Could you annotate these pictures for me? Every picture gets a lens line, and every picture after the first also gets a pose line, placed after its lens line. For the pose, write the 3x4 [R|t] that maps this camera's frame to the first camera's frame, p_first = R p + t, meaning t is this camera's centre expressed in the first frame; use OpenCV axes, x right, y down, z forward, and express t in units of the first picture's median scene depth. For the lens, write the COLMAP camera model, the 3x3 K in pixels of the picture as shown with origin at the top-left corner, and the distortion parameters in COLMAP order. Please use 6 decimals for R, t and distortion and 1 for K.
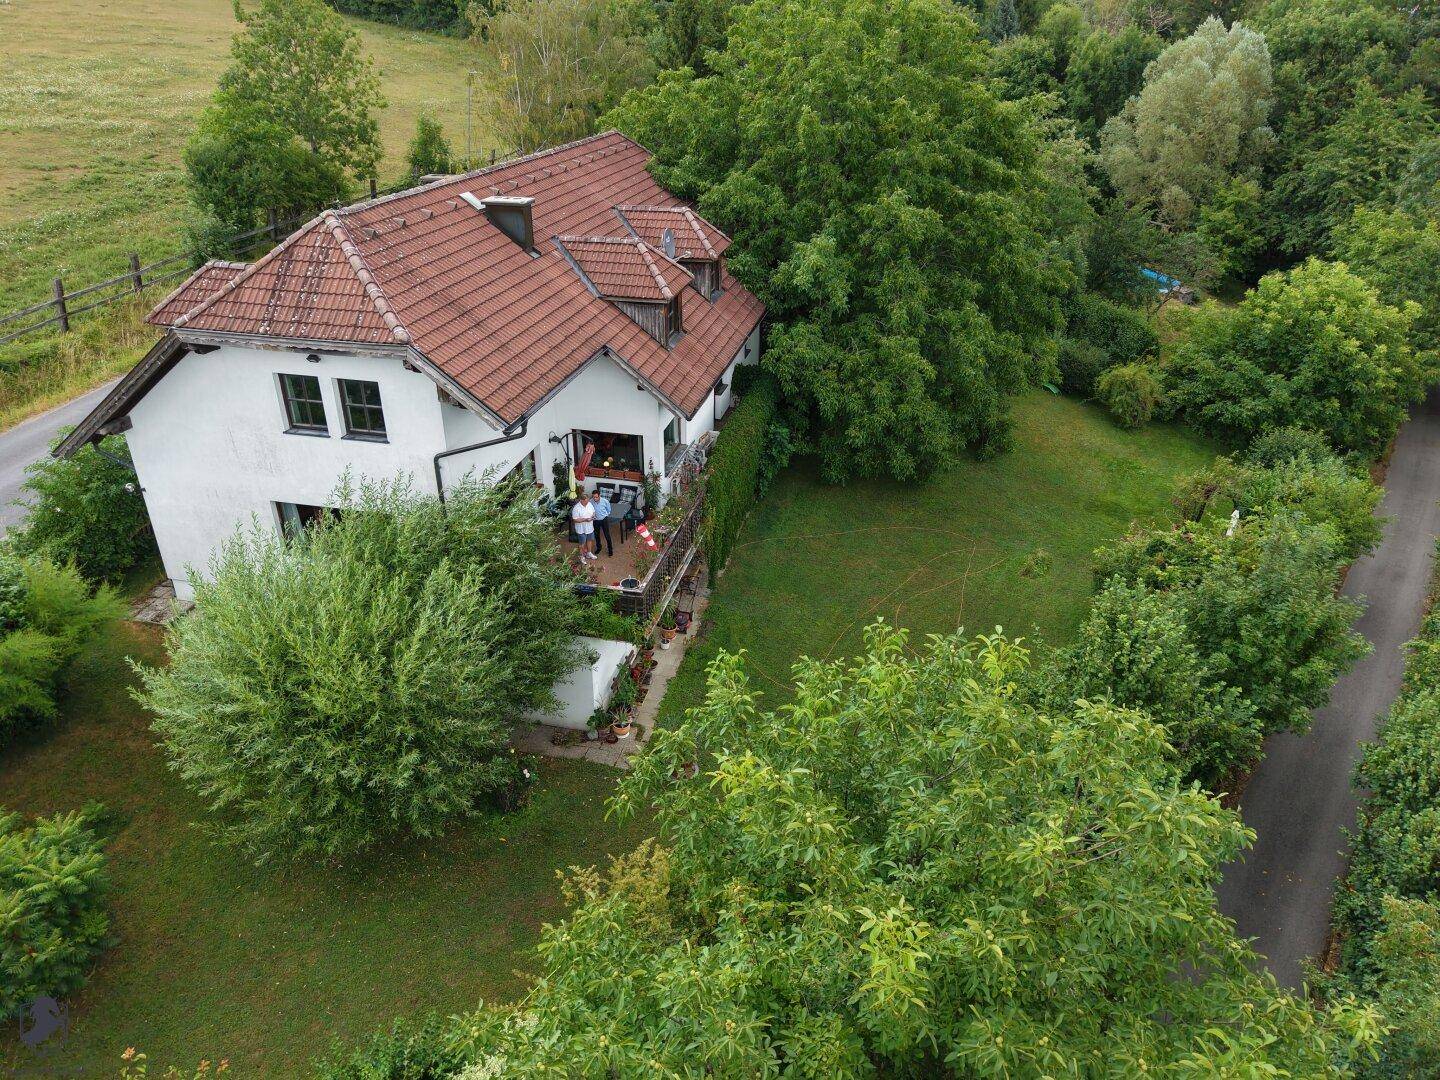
lens RADIAL K [[965.2, 0, 716.7], [0, 965.2, 538.4], [0, 0, 1]] dist [0.024062, -0.022523]
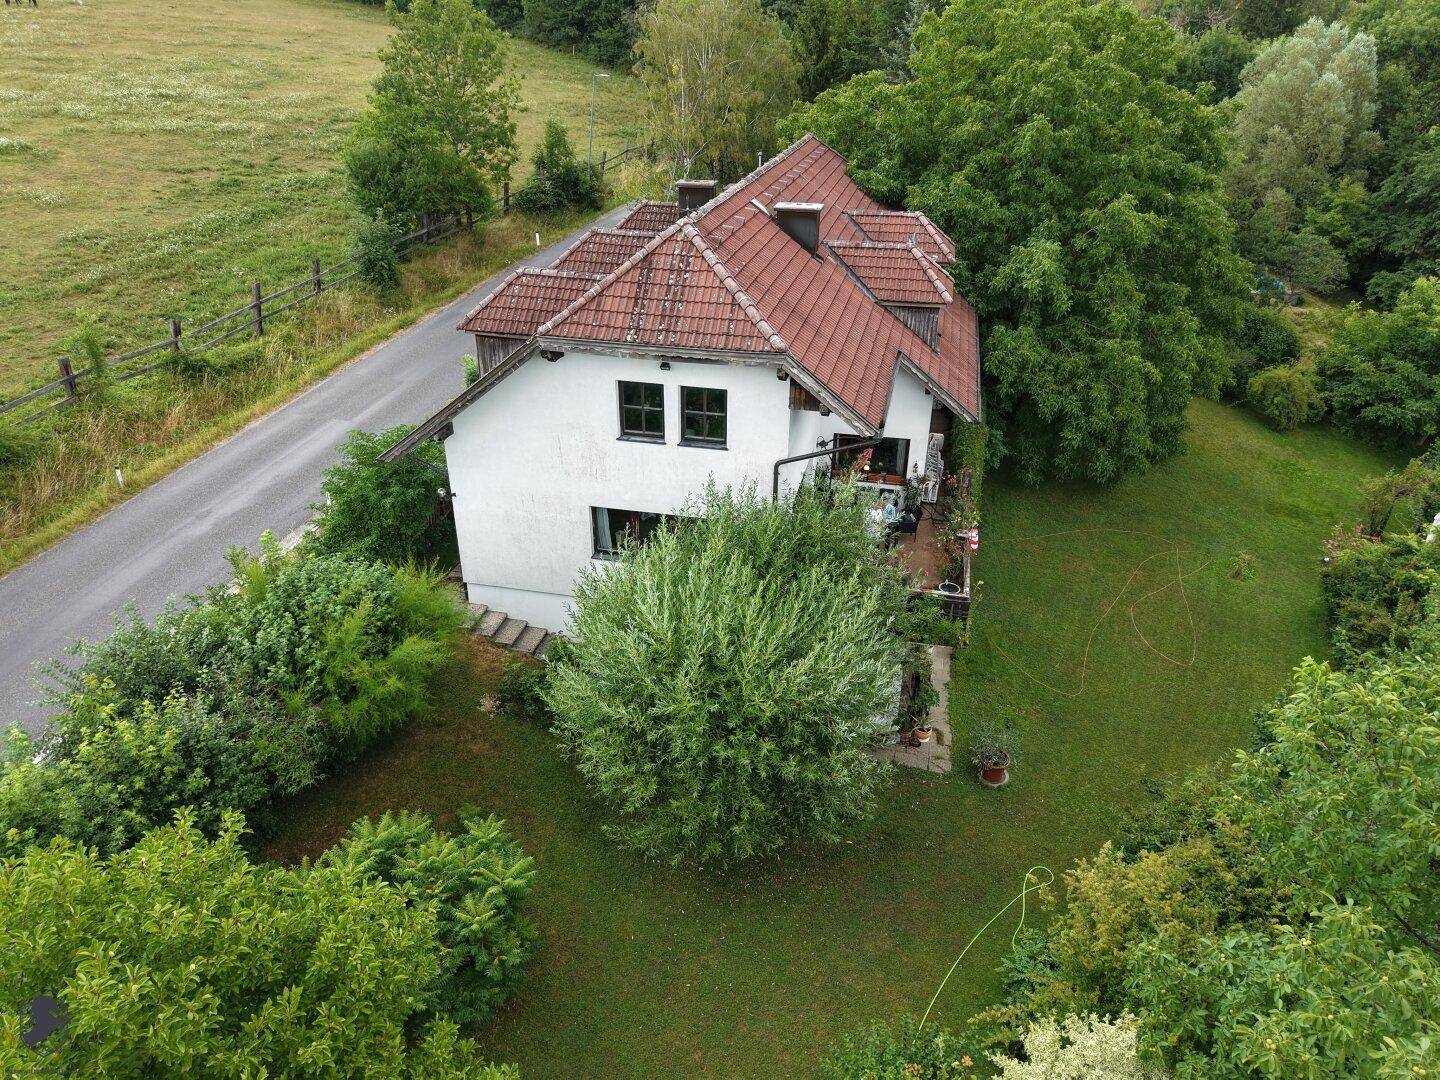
lens RADIAL K [[965.2, 0, 716.7], [0, 965.2, 538.4], [0, 0, 1]] dist [0.024062, -0.022523]
pose [[1.000000, -0.000153, 0.000240, -0.274038], [0.000153, 0.999999, 0.000996, -0.005271], [-0.000240, -0.000996, 0.999999, -0.004952]]
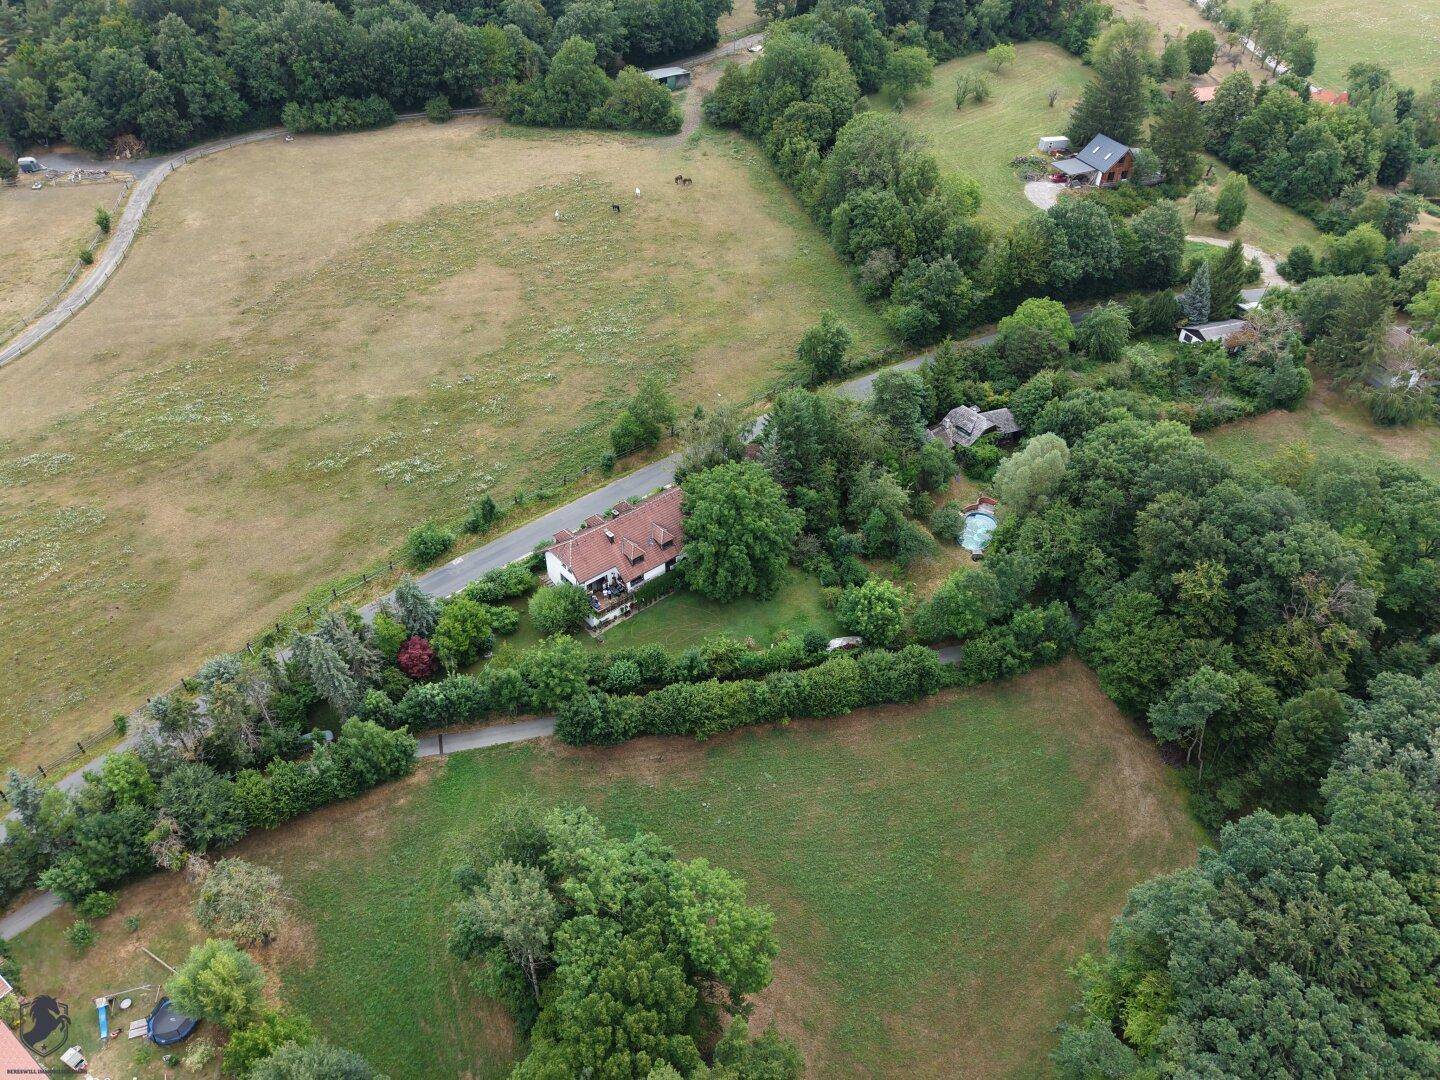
lens RADIAL K [[963.4, 0, 718.5], [0, 963.4, 535.0], [0, 0, 1]] dist [0.067266, -0.095579]
pose [[0.805766, 0.372589, -0.460346, 2.513828], [-0.280710, 0.924718, 0.257096, -1.729614], [0.521481, -0.077936, 0.849696, -2.970509]]
